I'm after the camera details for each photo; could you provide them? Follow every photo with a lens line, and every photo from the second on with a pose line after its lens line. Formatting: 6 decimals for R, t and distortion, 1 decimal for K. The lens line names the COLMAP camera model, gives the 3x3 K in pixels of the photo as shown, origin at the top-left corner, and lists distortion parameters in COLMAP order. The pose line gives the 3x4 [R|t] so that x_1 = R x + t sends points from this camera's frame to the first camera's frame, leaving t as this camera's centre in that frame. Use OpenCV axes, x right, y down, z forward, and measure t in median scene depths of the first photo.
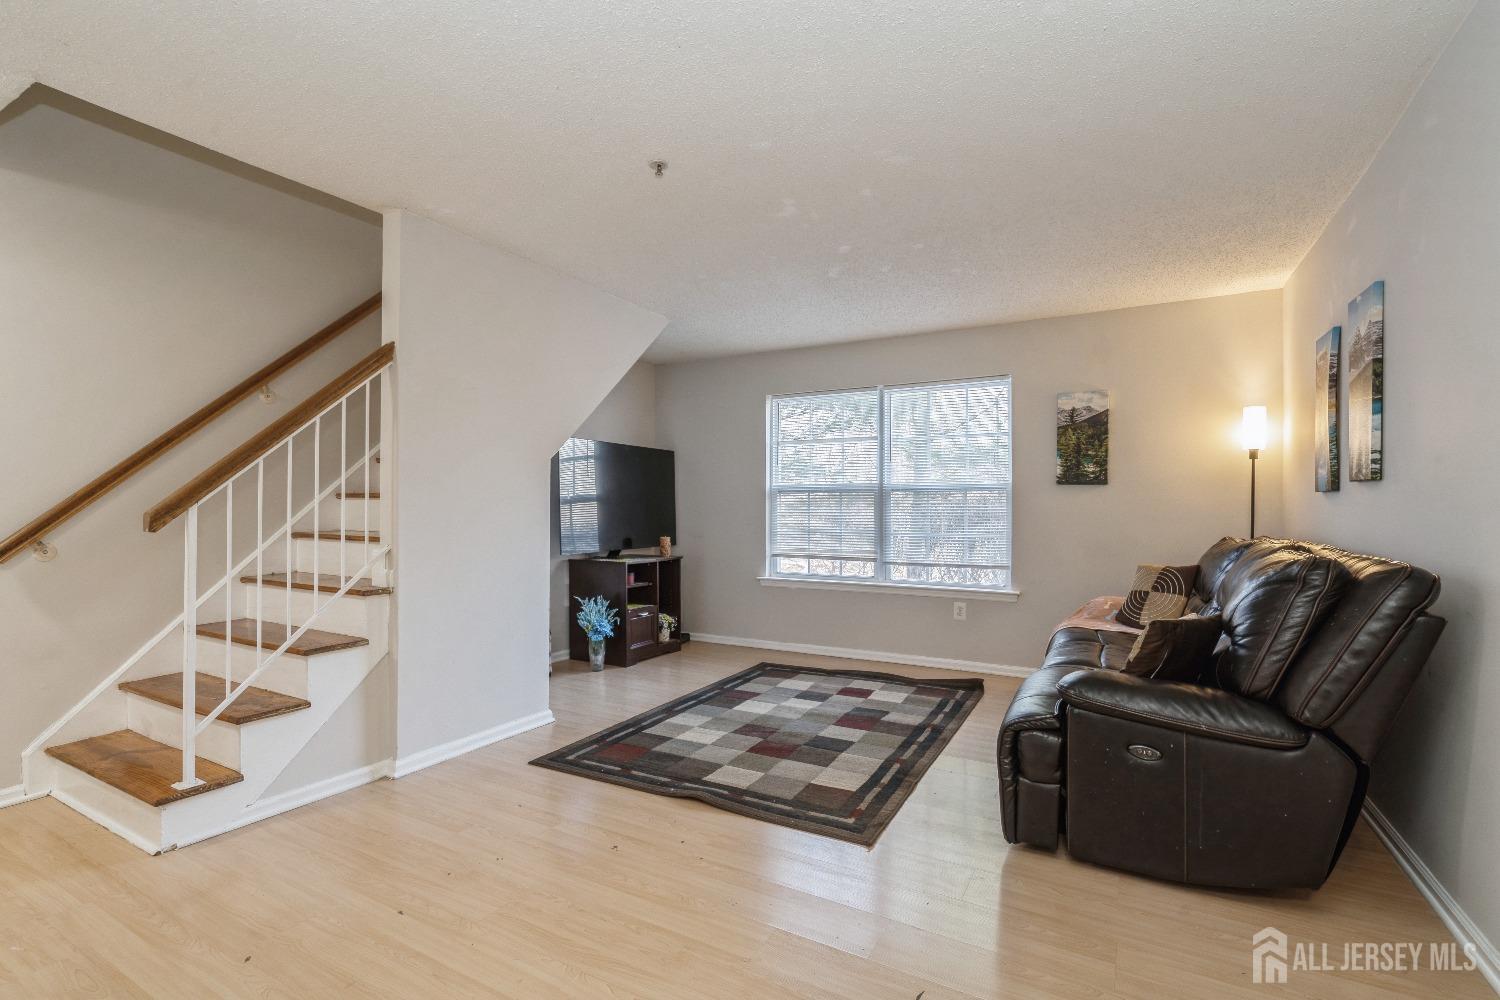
lens RADIAL K [[675.0, 0, 753.4], [0, 675.0, 508.6], [0, 0, 1]] dist [0.009219, -0.000099]
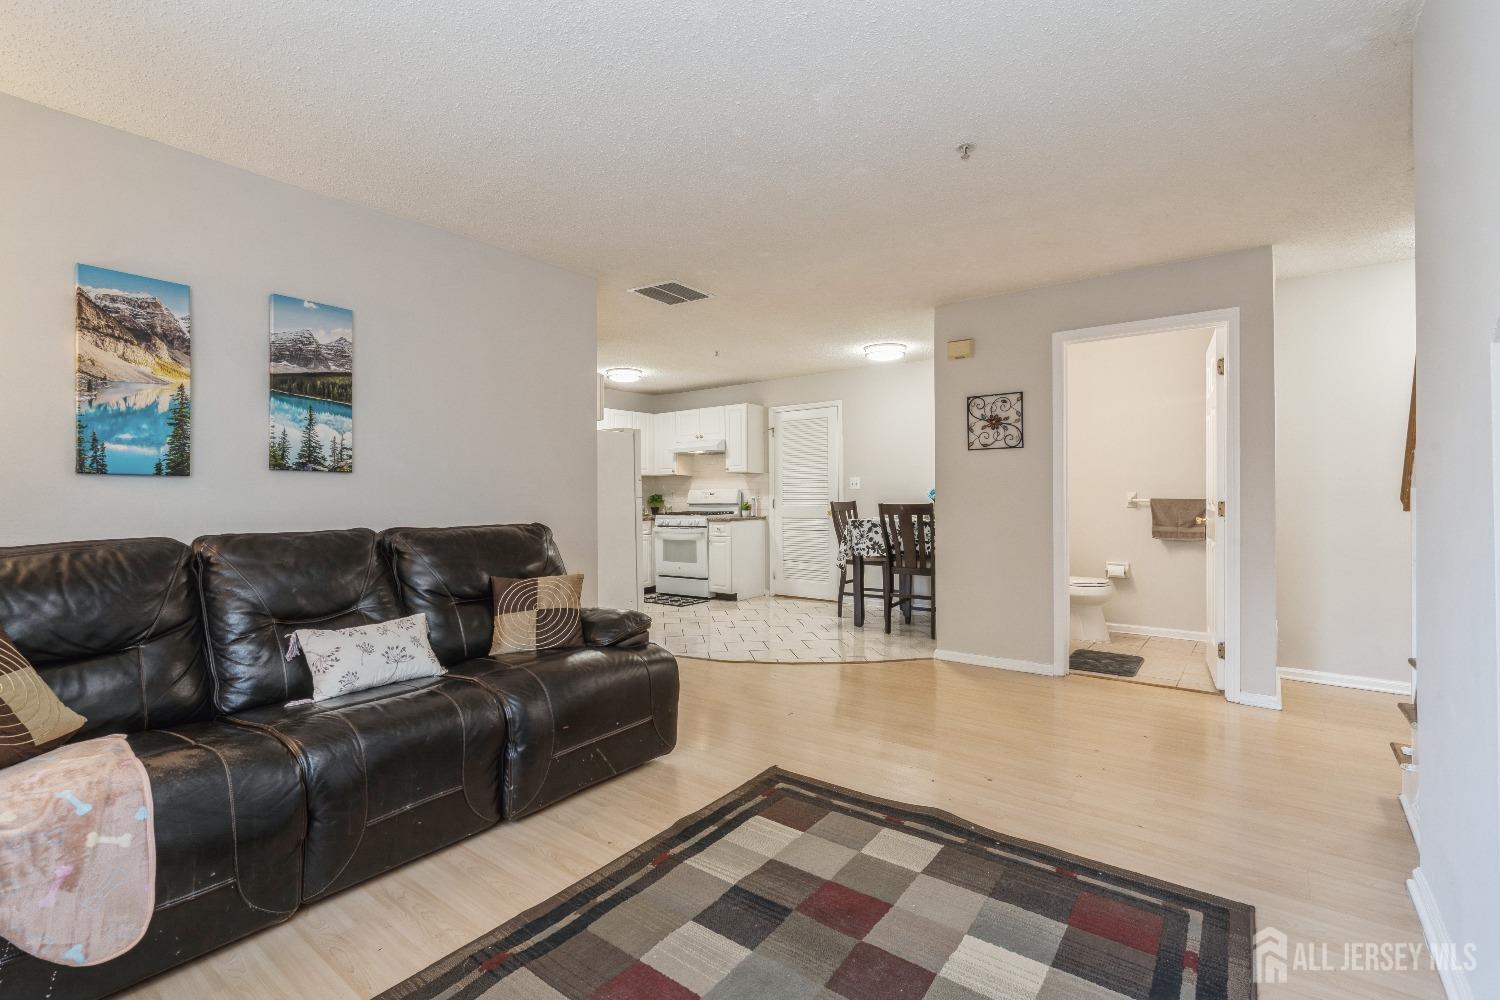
lens RADIAL K [[675.0, 0, 745.9], [0, 675.0, 496.0], [0, 0, 1]] dist [0.009219, -0.000099]
pose [[-0.988476, 0.006411, 0.151240, 0.025679], [0.004877, 0.999933, -0.010510, 0.010023], [-0.151297, -0.009651, -0.988441, 1.714479]]
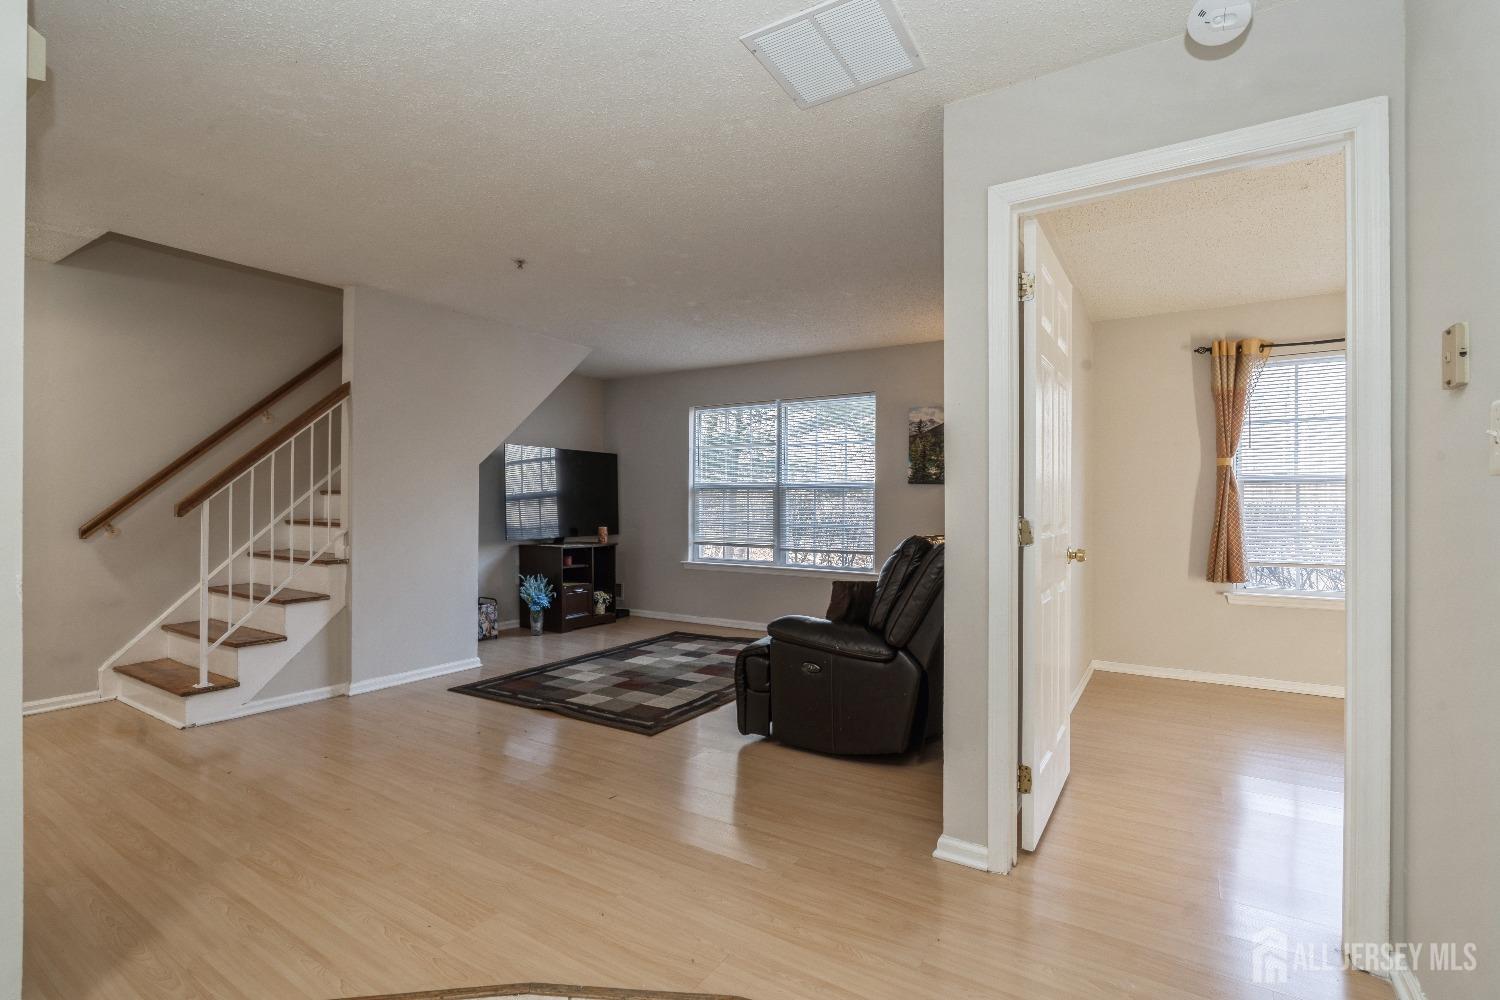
lens RADIAL K [[675.0, 0, 740.2], [0, 675.0, 508.1], [0, 0, 1]] dist [0.009219, -0.000099]
pose [[0.998355, 0.003451, -0.057235, 0.340568], [-0.003032, 0.999968, 0.007413, -0.001271], [0.057259, -0.007227, 0.998333, -0.331584]]
